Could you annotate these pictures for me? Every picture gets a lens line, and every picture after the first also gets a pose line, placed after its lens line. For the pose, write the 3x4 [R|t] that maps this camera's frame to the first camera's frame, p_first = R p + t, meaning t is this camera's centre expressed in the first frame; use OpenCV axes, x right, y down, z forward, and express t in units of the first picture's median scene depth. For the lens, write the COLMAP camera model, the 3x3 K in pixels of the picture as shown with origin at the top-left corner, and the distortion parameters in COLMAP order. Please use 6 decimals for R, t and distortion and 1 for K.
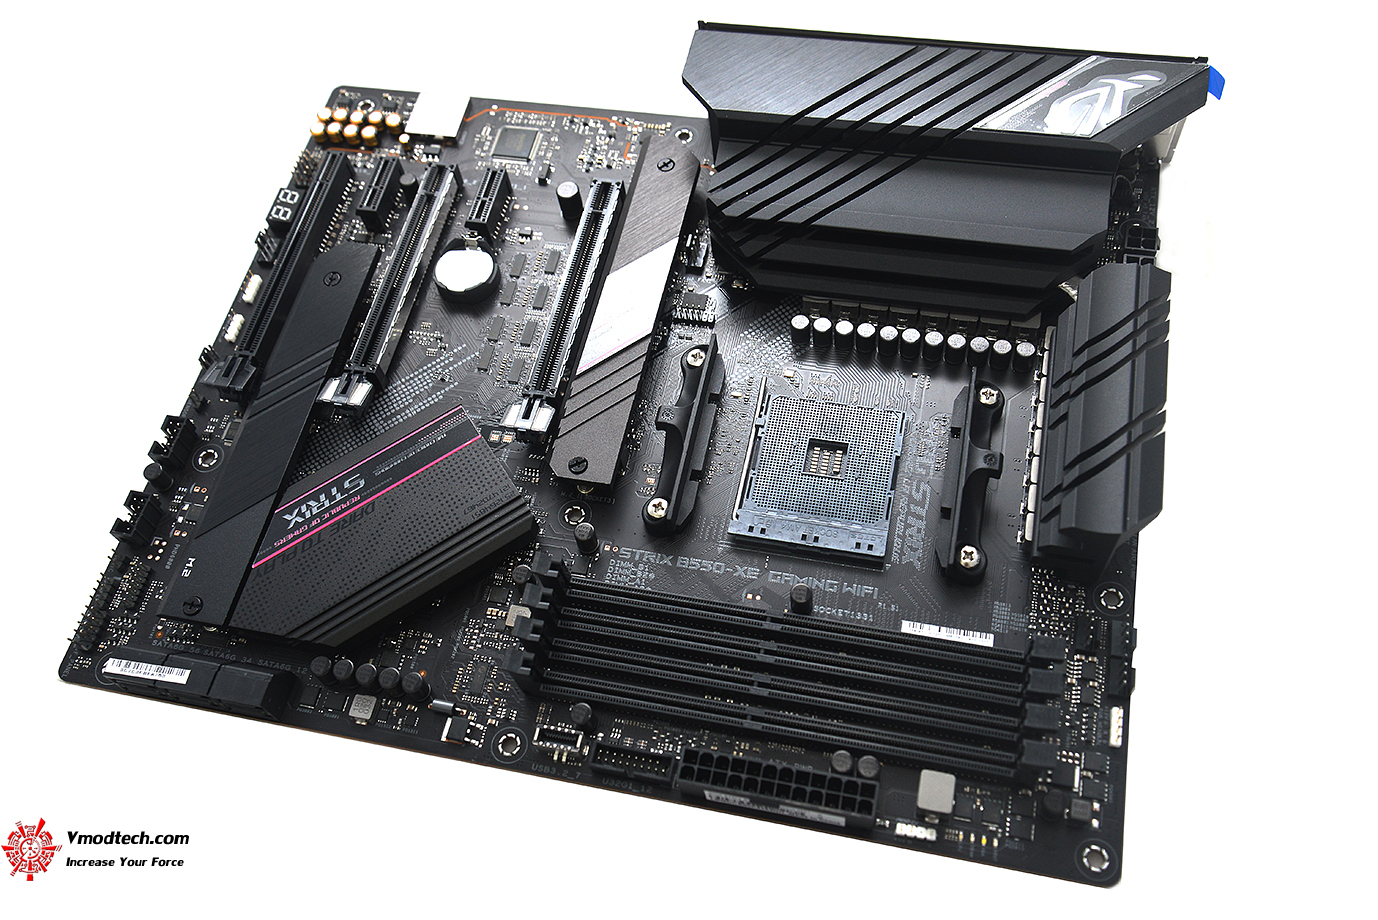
lens RADIAL K [[1245.7, 0, 681.4], [0, 1245.7, 465.3], [0, 0, 1]] dist [-0.003164, 0.031991]
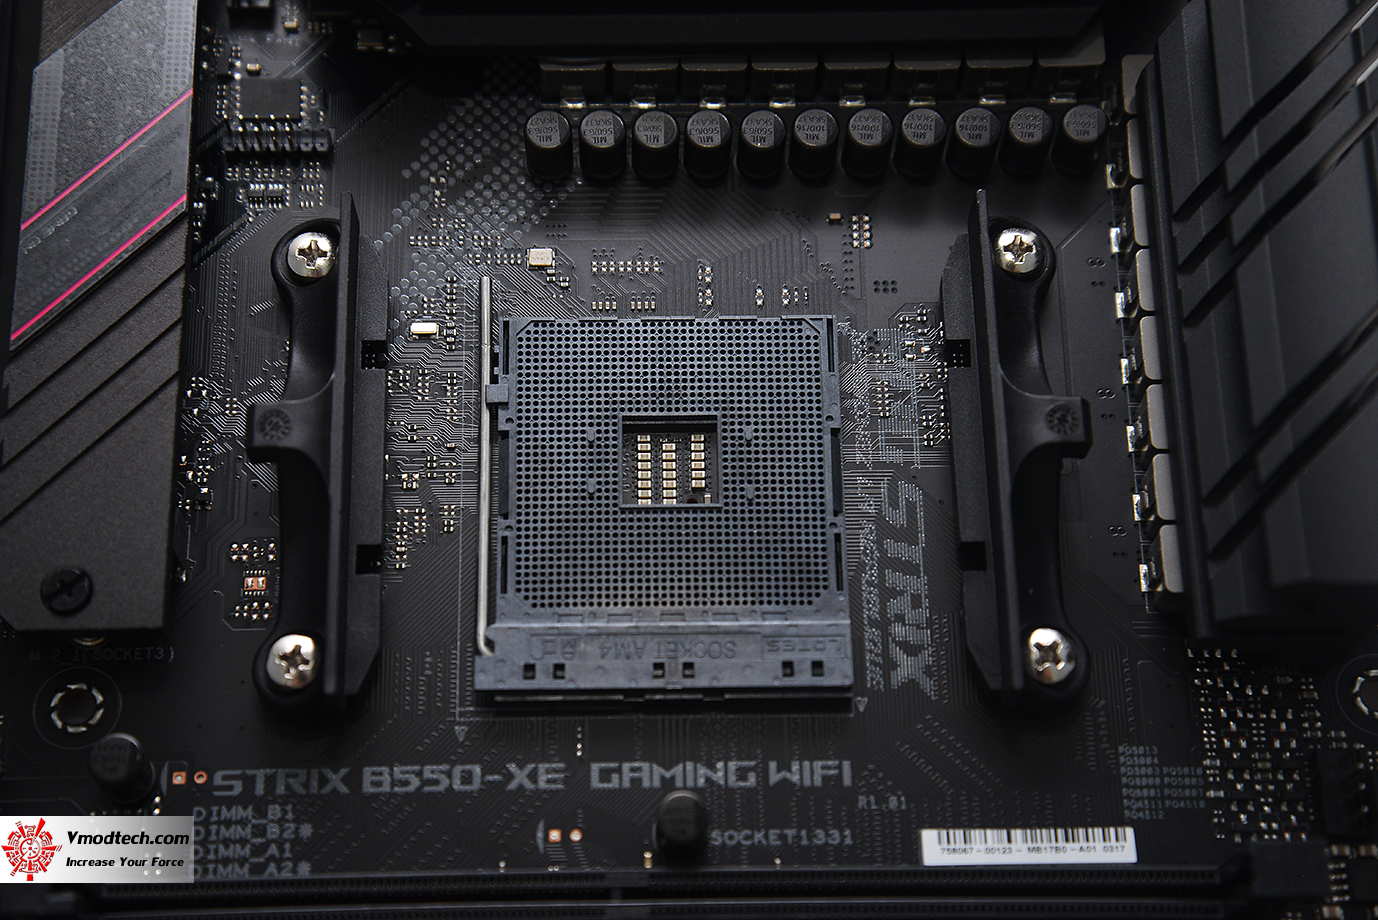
lens RADIAL K [[2524.9, 0, 680.8], [0, 2524.9, 467.5], [0, 0, 1]] dist [0.291321, 0.000000]
pose [[0.966323, -0.171932, 0.191464, -0.043863], [0.147913, 0.979953, 0.133466, -0.117110], [-0.210573, -0.100651, 0.972383, 0.174664]]
